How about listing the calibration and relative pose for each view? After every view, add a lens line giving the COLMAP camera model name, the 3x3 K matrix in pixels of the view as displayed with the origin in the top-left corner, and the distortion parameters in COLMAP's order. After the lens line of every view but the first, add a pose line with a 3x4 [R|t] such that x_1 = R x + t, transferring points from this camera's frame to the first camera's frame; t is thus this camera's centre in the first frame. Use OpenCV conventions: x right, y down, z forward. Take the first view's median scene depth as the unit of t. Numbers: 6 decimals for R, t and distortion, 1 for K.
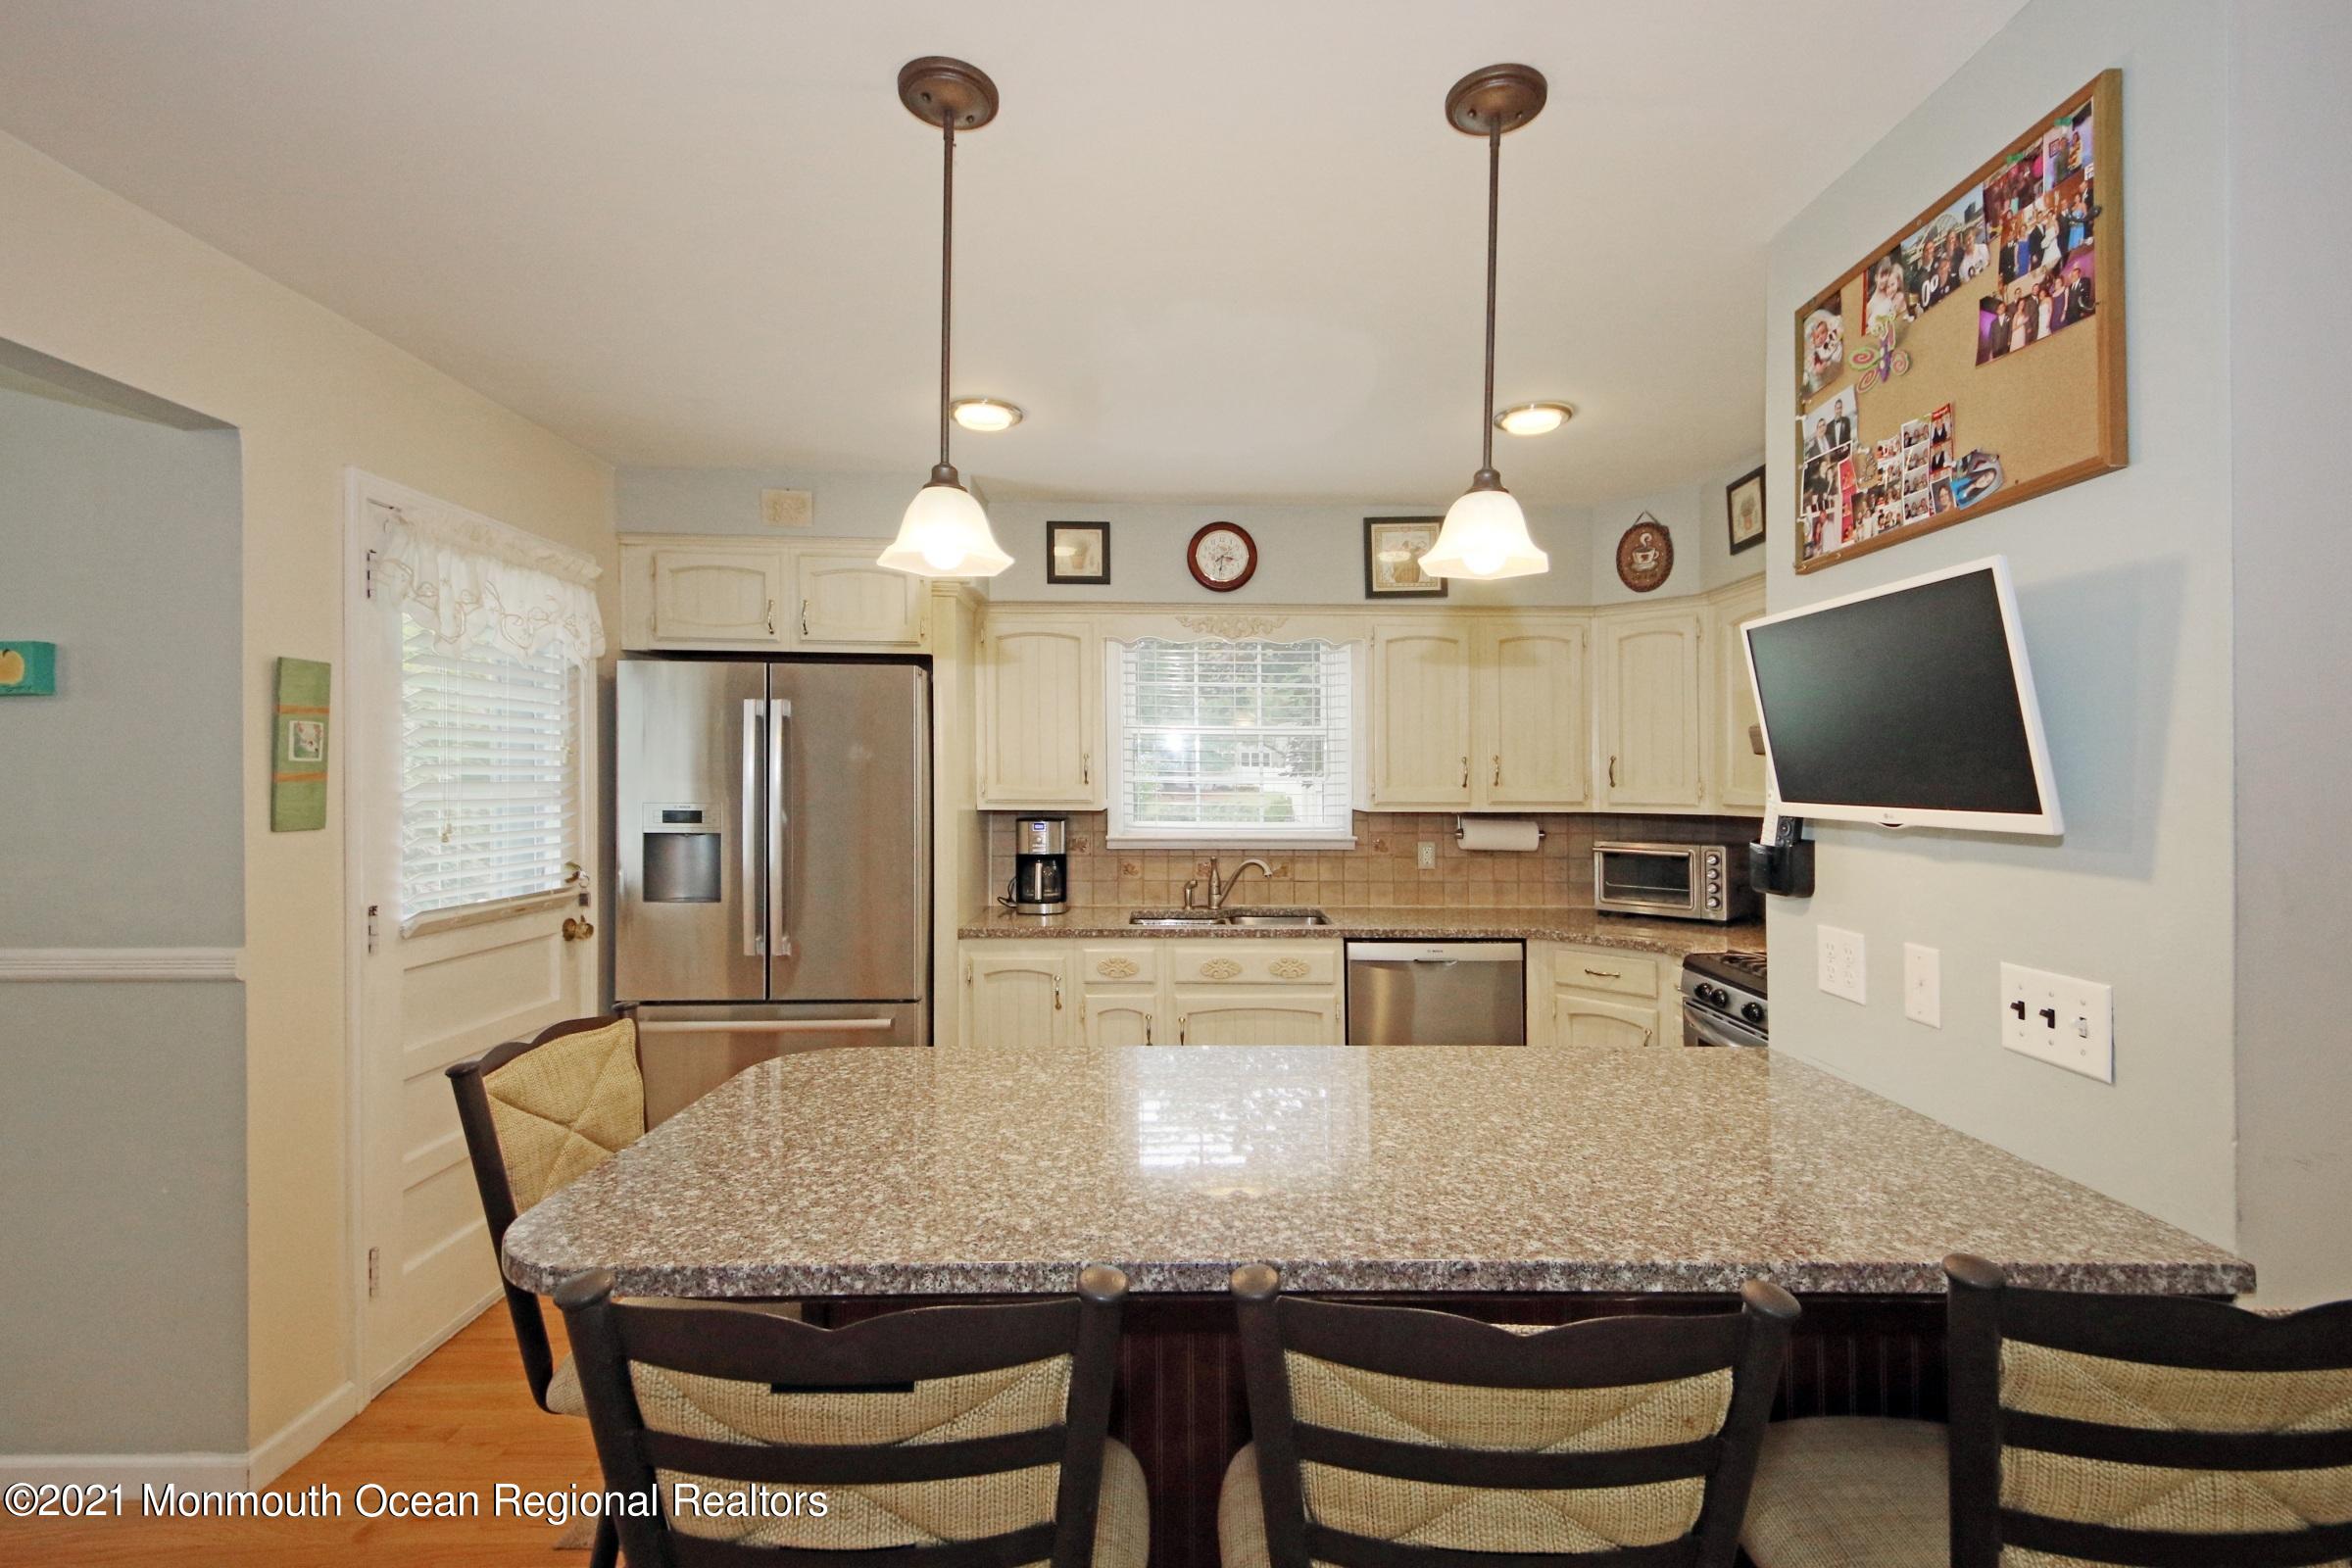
lens RADIAL K [[1008.6, 0, 1172.4], [0, 1008.6, 773.5], [0, 0, 1]] dist [0.012378, -0.014256]
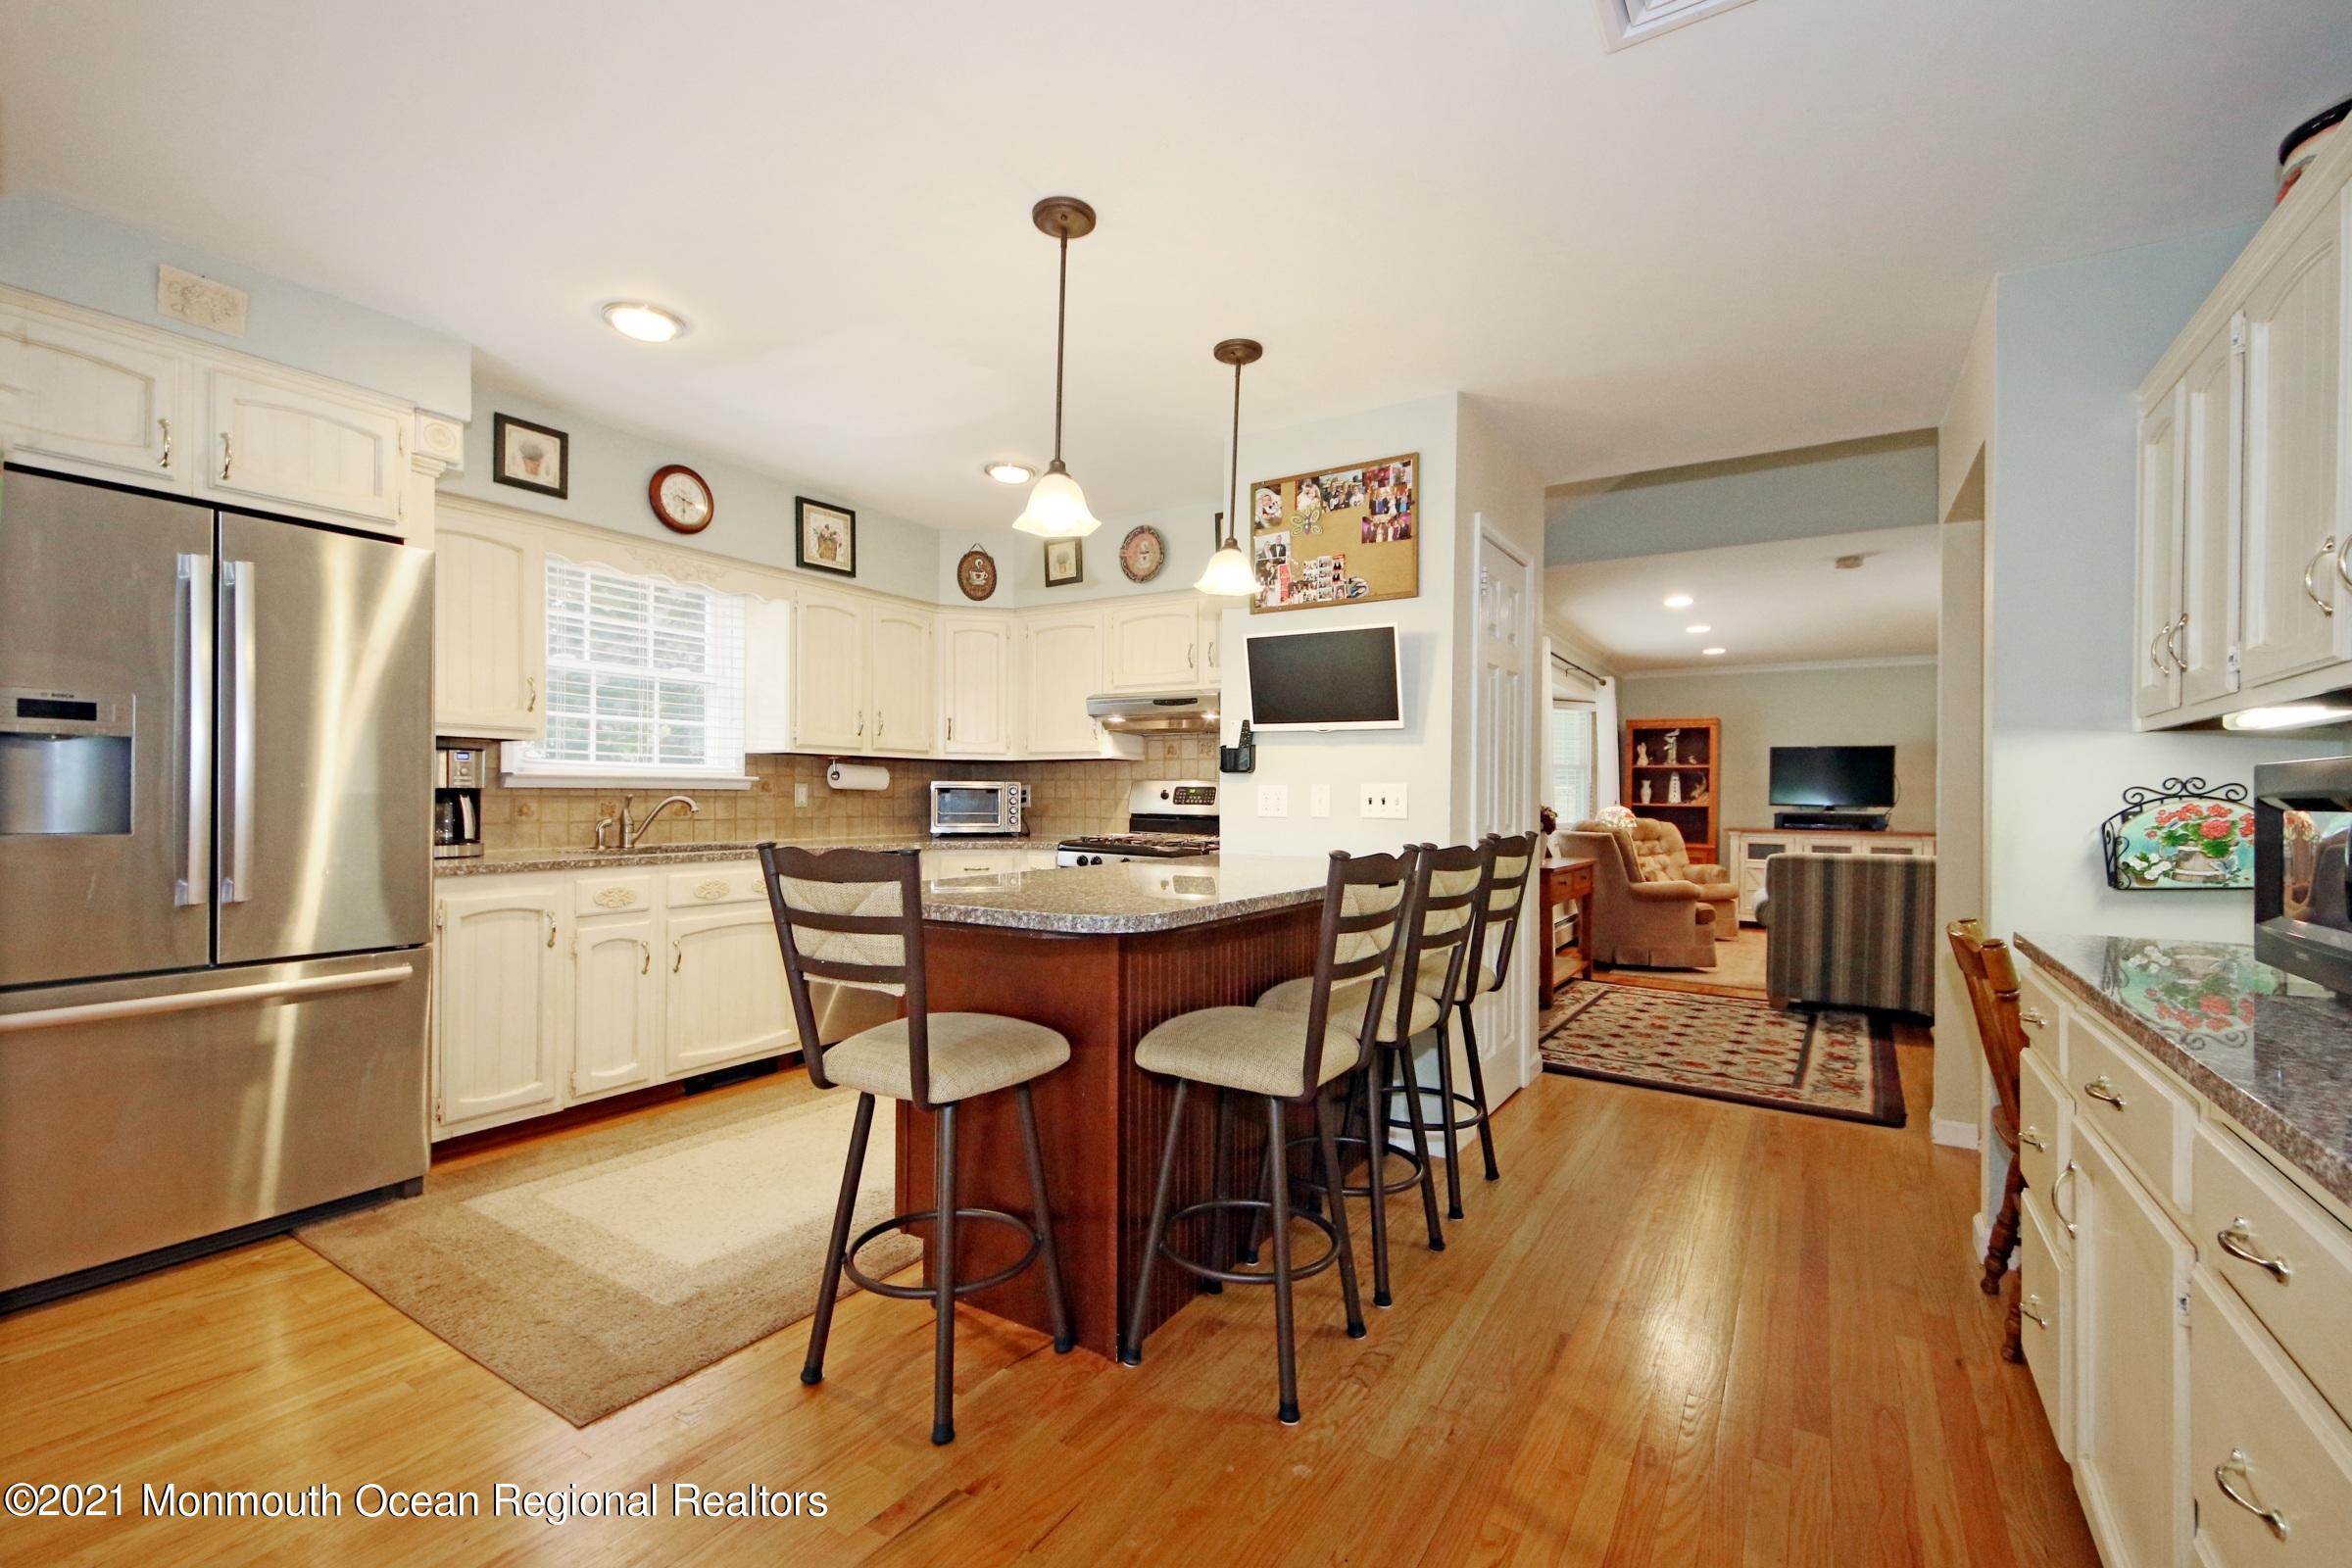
lens RADIAL K [[1008.6, 0, 1172.4], [0, 1008.6, 773.5], [0, 0, 1]] dist [0.012378, -0.014256]
pose [[0.544792, 0.017934, 0.838379, -1.190887], [-0.015445, 0.999816, -0.011350, 0.153090], [-0.838429, -0.006766, 0.544969, 0.027184]]
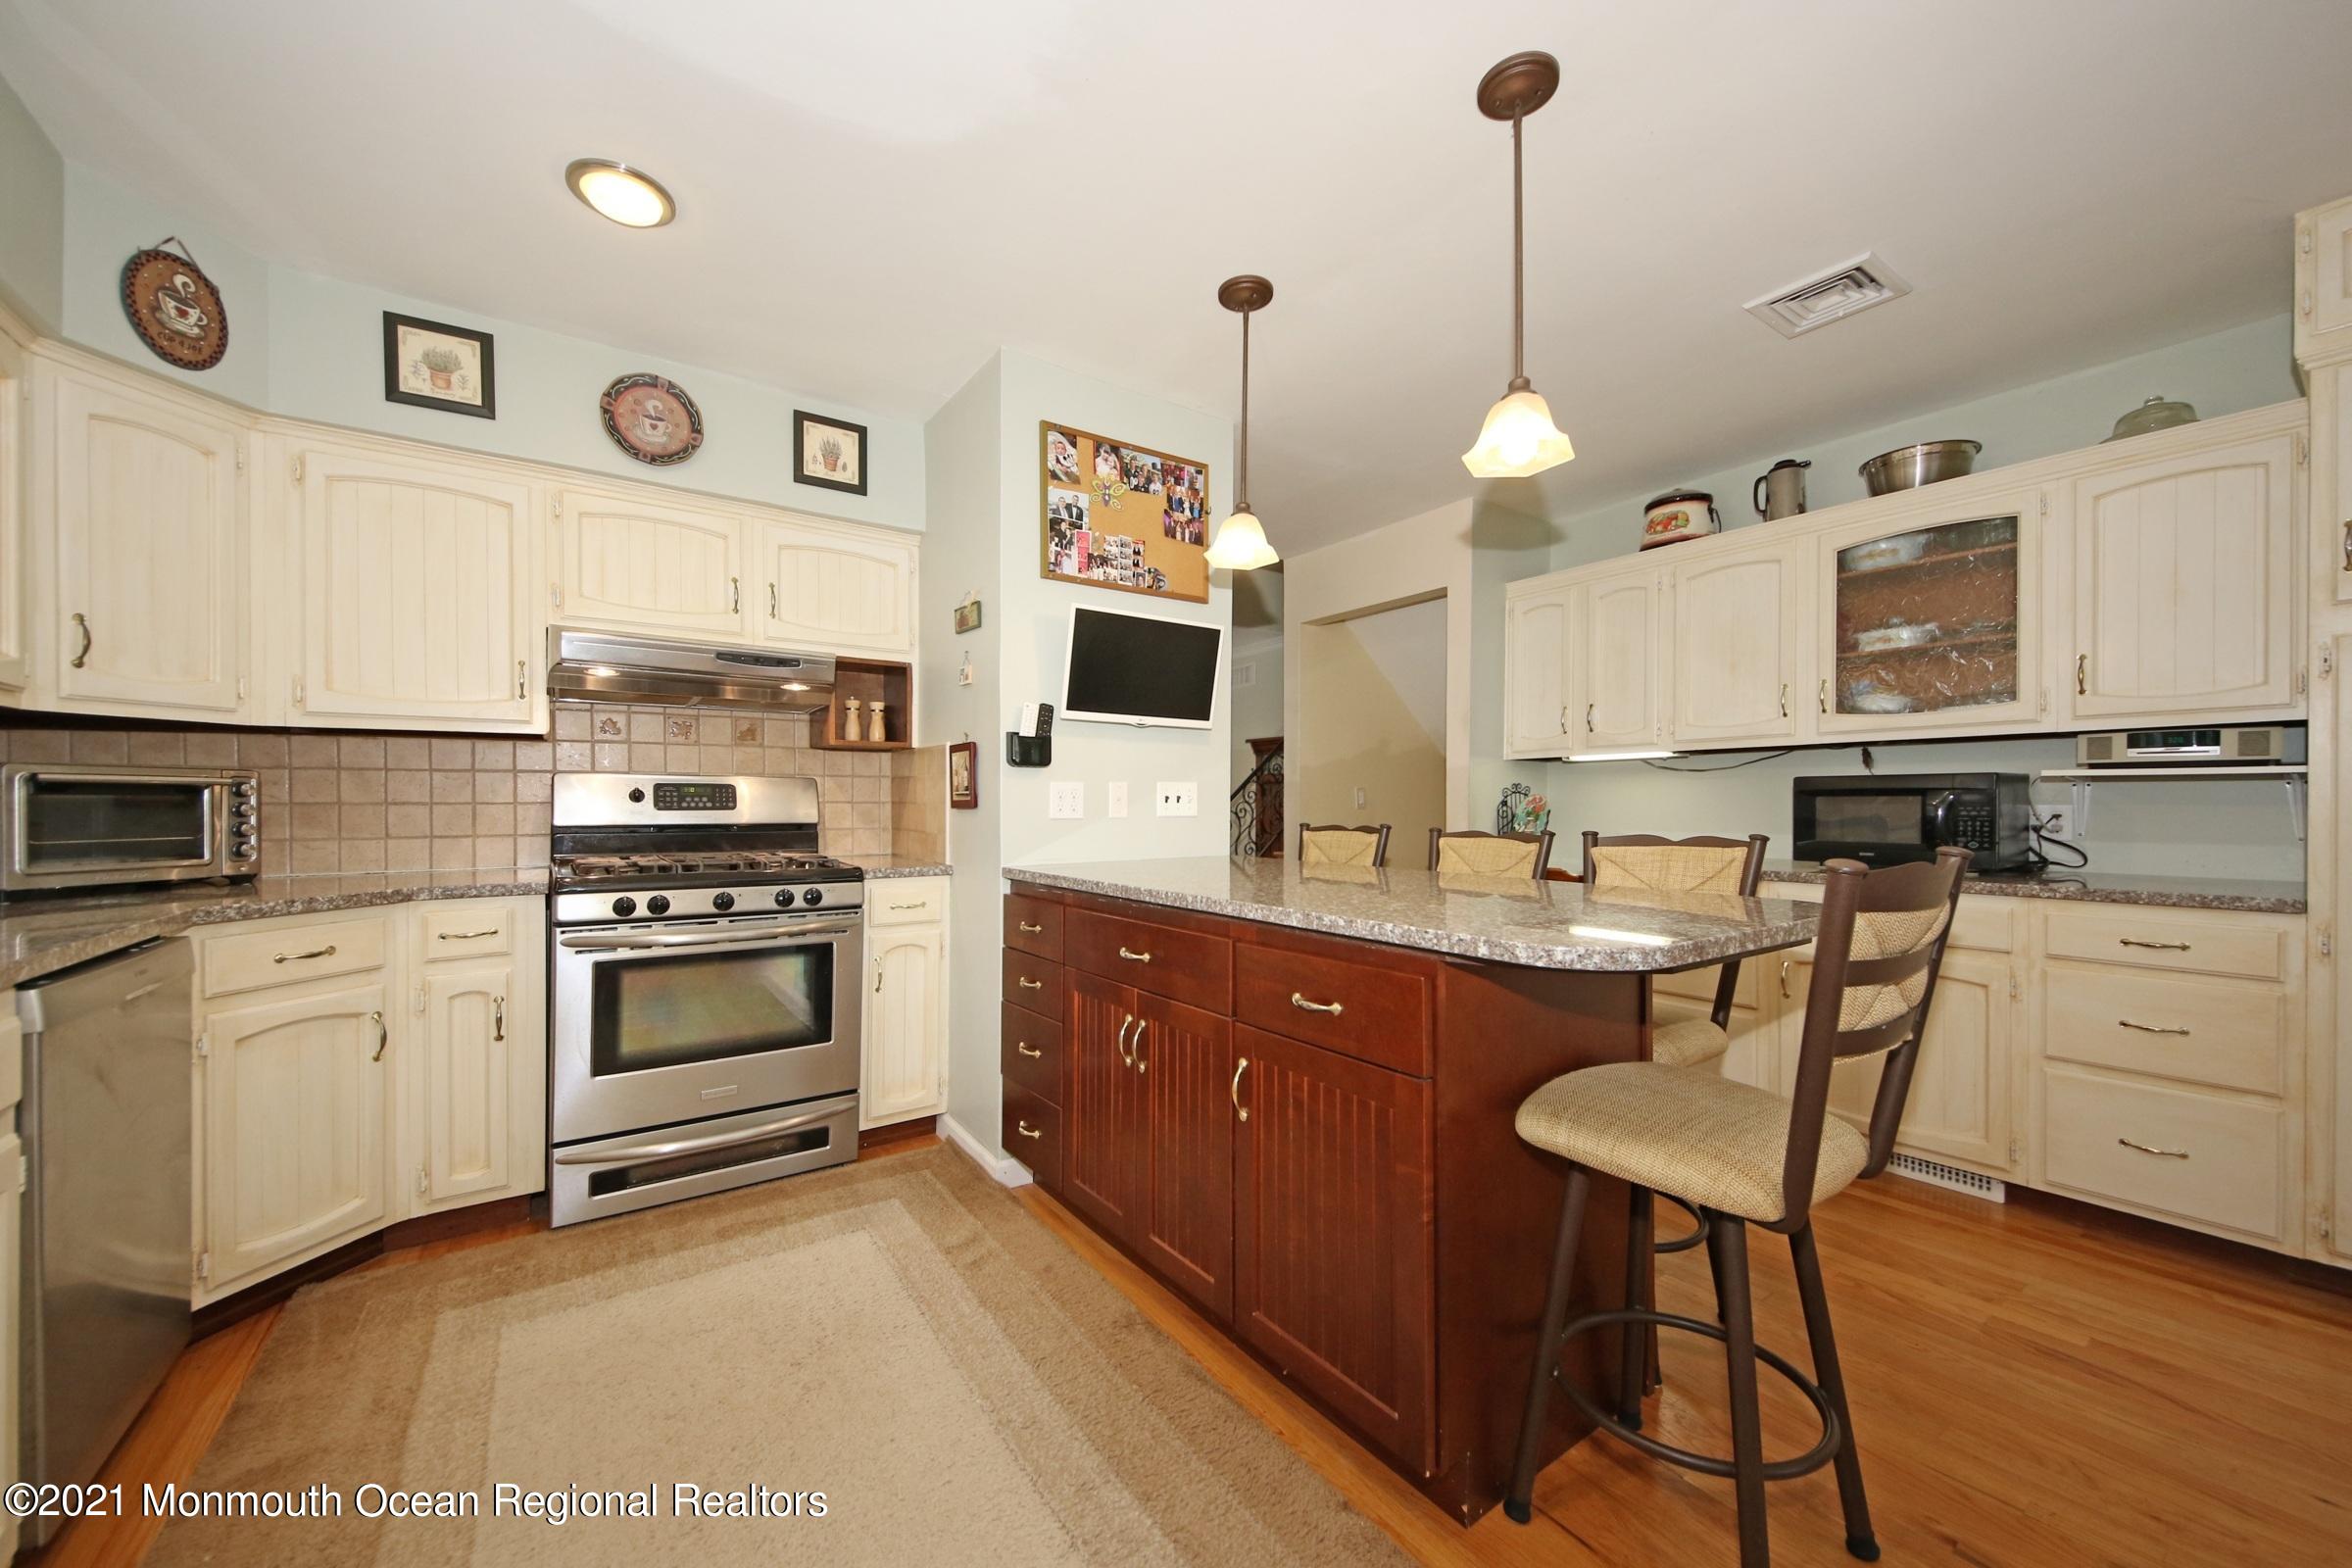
lens RADIAL K [[893.6, 0, 1172.4], [0, 893.6, 797.4], [0, 0, 1]] dist [0.000737, -0.000140]
pose [[-0.582904, -0.004440, 0.812529, -0.747779], [-0.012066, 0.999922, -0.003192, 0.179372], [-0.812451, -0.011664, -0.582912, 1.740926]]
